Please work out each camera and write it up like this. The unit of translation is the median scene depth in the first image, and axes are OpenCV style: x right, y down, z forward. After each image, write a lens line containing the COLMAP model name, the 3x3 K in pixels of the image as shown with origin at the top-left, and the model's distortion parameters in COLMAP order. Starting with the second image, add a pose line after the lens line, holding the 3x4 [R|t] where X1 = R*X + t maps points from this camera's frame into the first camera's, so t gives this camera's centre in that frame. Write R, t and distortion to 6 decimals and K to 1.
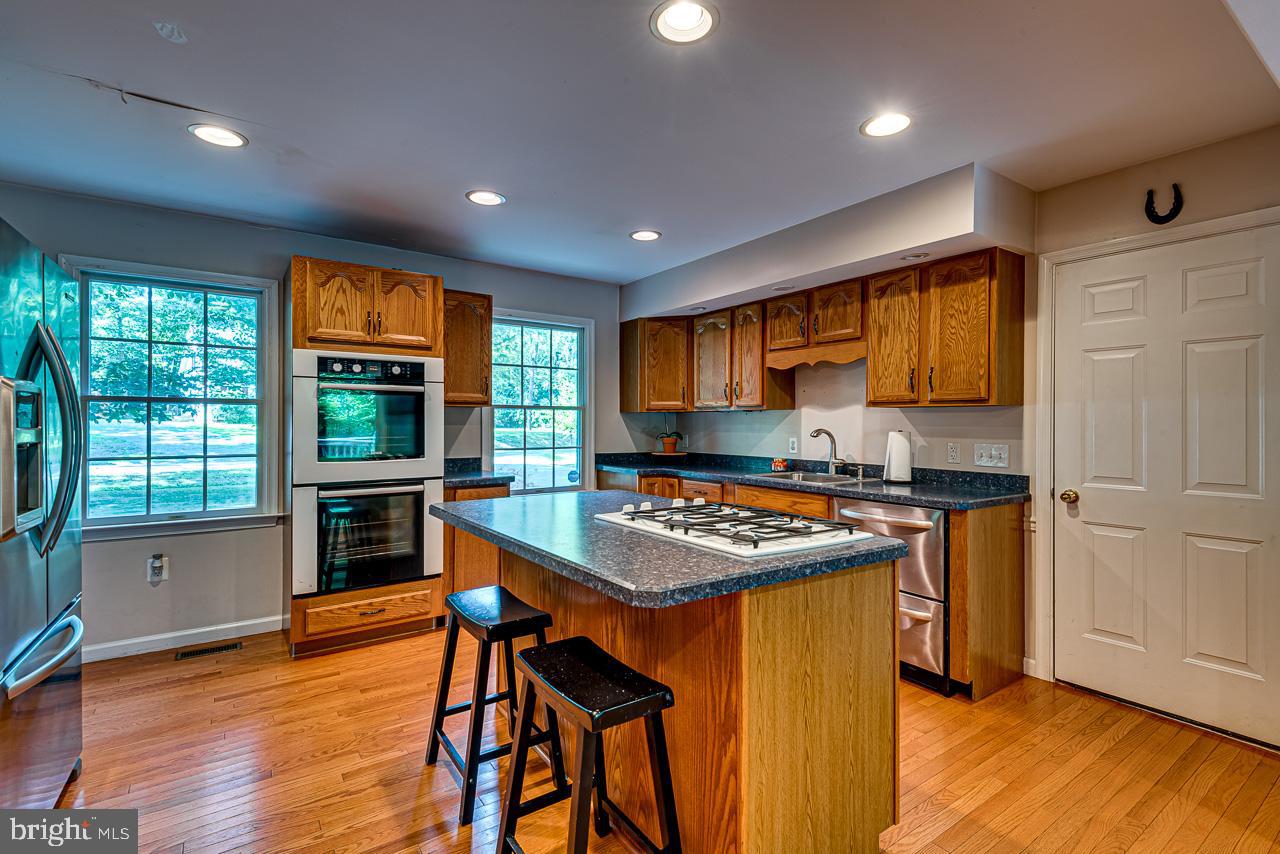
lens RADIAL K [[585.0, 0, 636.3], [0, 585.0, 421.6], [0, 0, 1]] dist [0.031149, -0.012841]
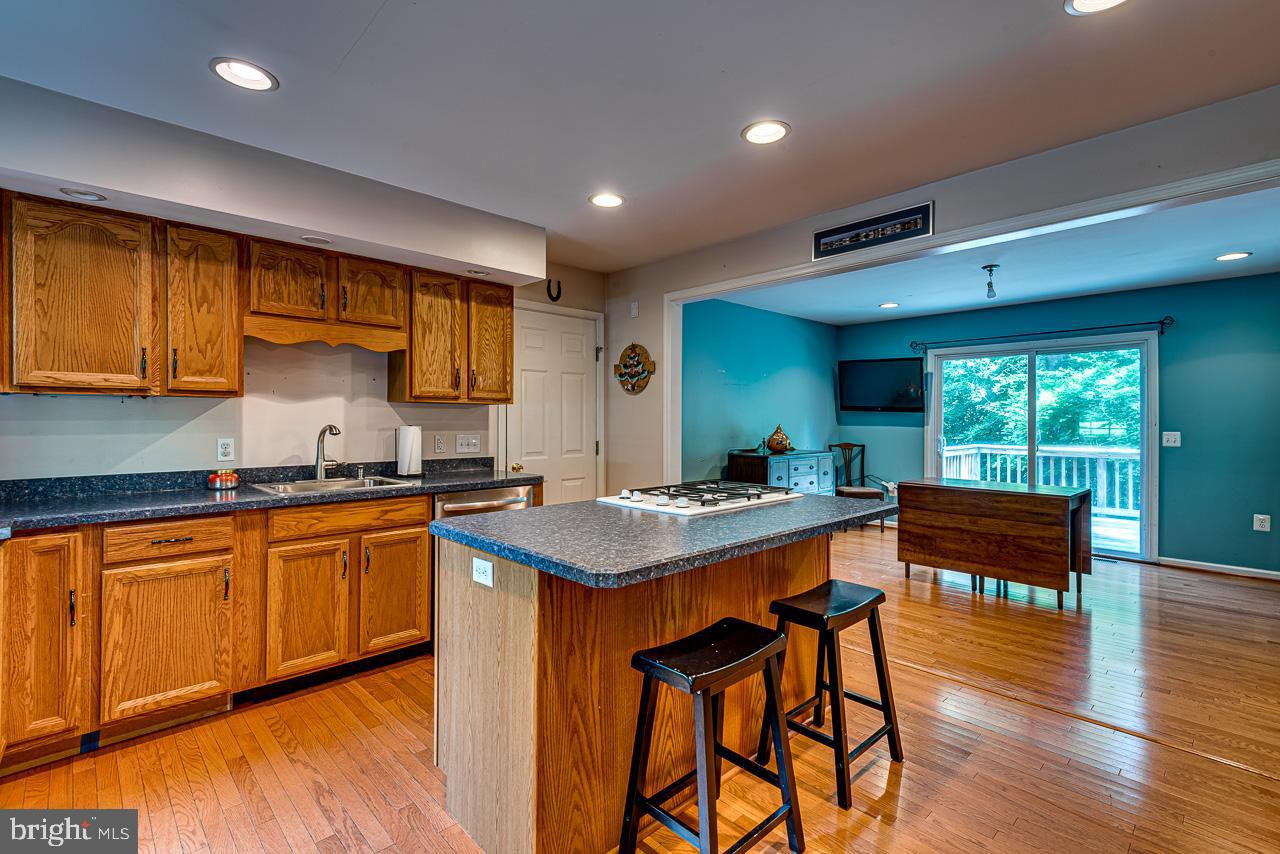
lens RADIAL K [[585.0, 0, 642.2], [0, 585.0, 425.2], [0, 0, 1]] dist [0.031149, -0.012841]
pose [[-0.167817, -0.012861, 0.985734, -0.636738], [-0.004703, 0.999914, 0.012245, 0.001102], [-0.985807, -0.002581, -0.167863, 0.786710]]
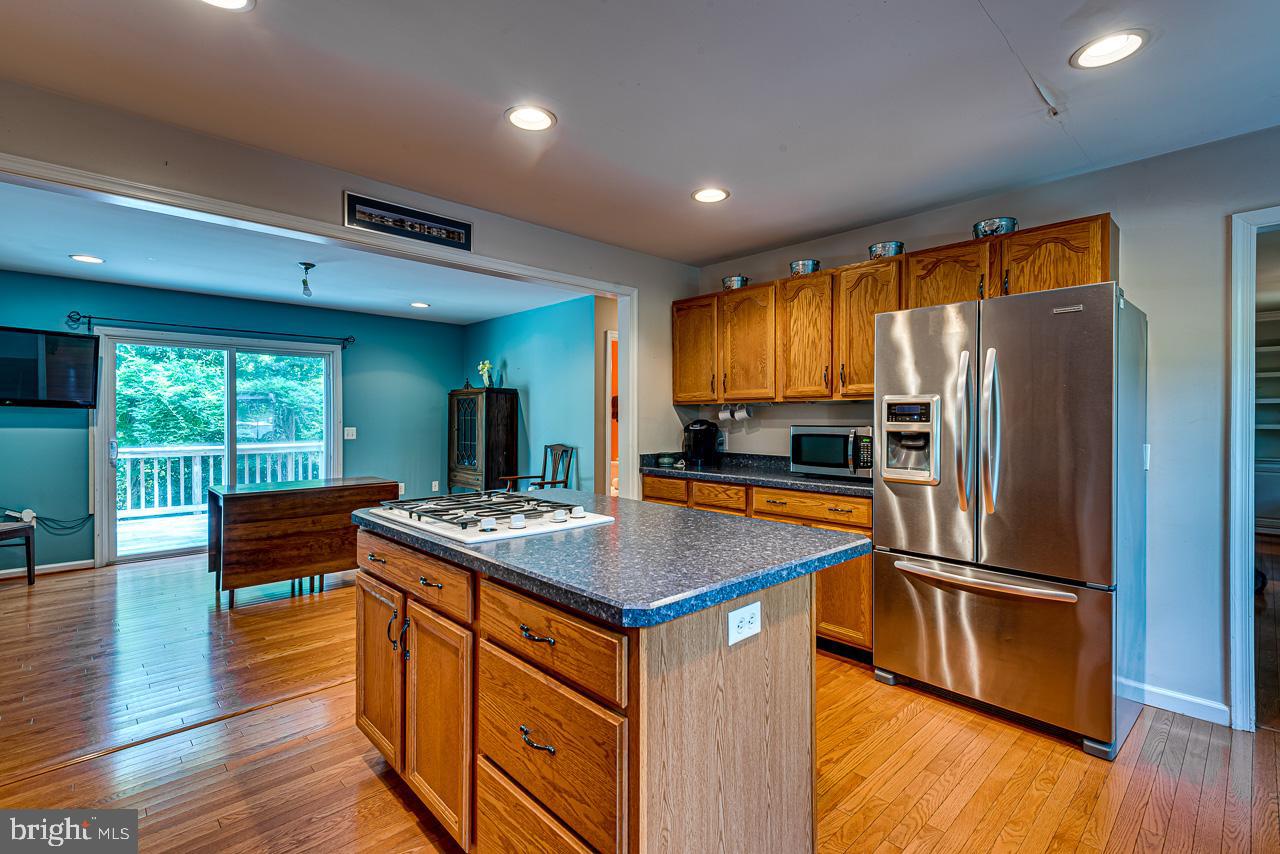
lens RADIAL K [[585.0, 0, 639.4], [0, 585.0, 419.2], [0, 0, 1]] dist [0.031149, -0.012841]
pose [[-0.986756, -0.003044, -0.162184, 0.021767], [-0.003002, 0.999995, -0.000505, 0.001990], [0.162185, -0.000011, -0.986760, 1.209327]]
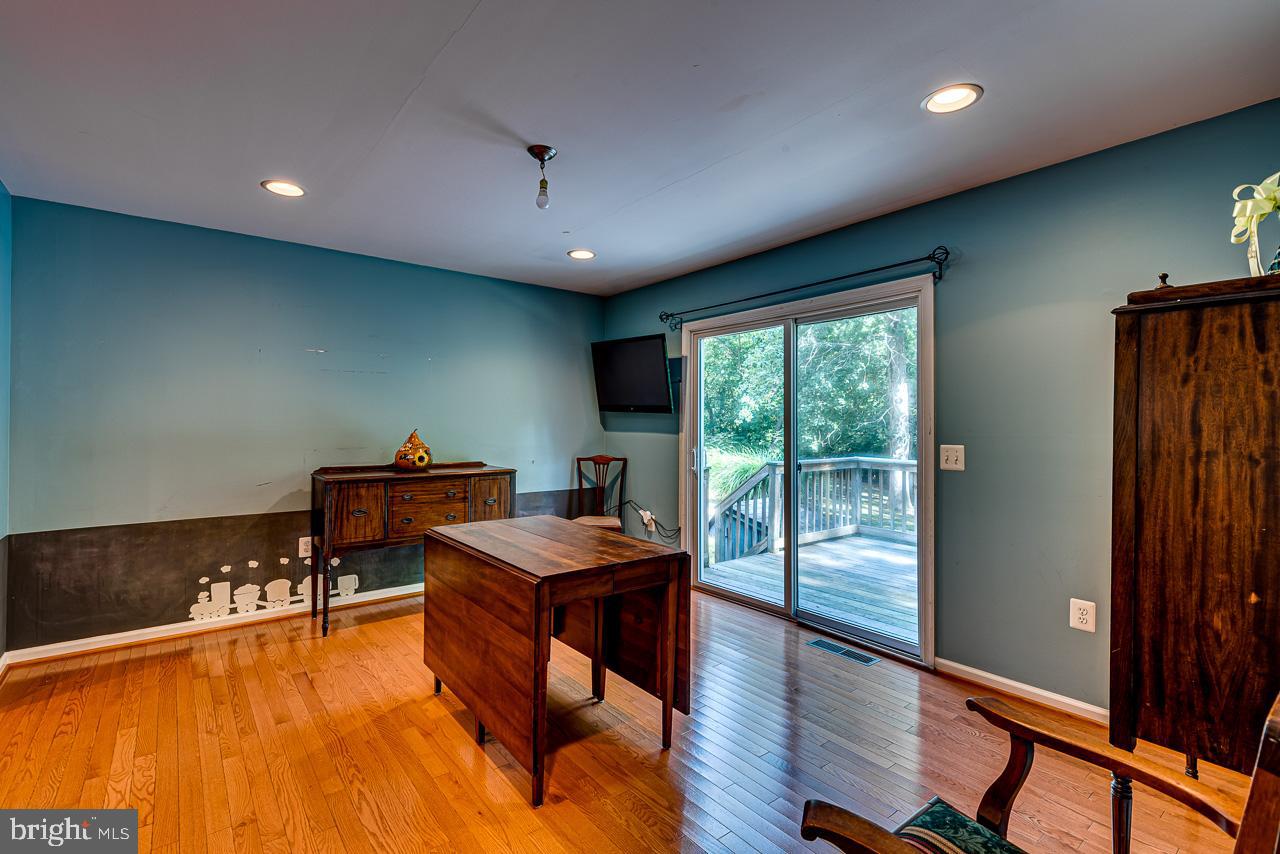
lens RADIAL K [[585.0, 0, 648.6], [0, 585.0, 419.0], [0, 0, 1]] dist [0.031149, -0.012841]
pose [[-0.090983, 0.002644, 0.995849, -0.204130], [-0.004860, 0.999983, -0.003099, -0.002879], [-0.995841, -0.005122, -0.090969, -0.264256]]
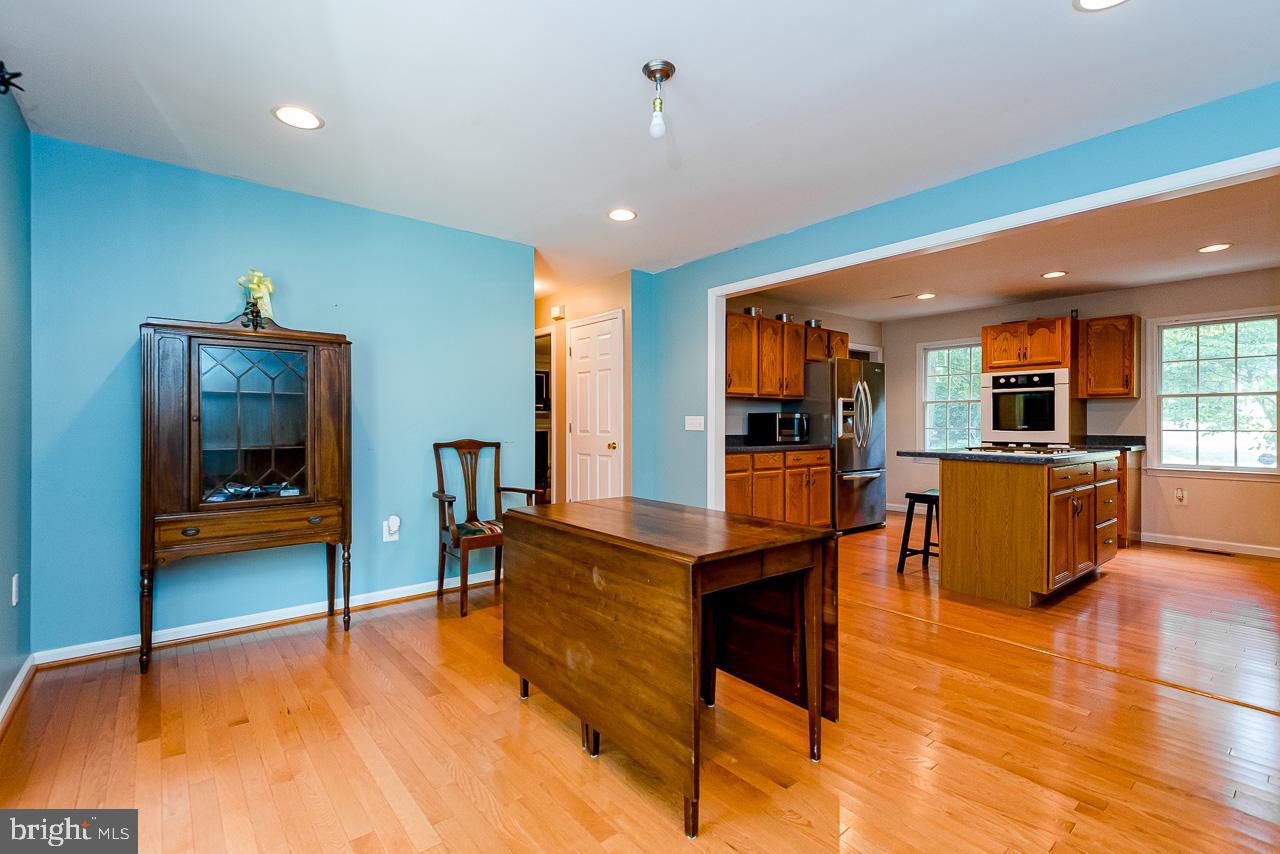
lens RADIAL K [[585.0, 0, 658.9], [0, 585.0, 422.9], [0, 0, 1]] dist [0.031149, -0.012841]
pose [[0.092237, -0.002821, -0.995733, 1.212199], [0.002080, 0.999994, -0.002640, 0.044208], [0.995735, -0.001827, 0.092243, -0.265449]]
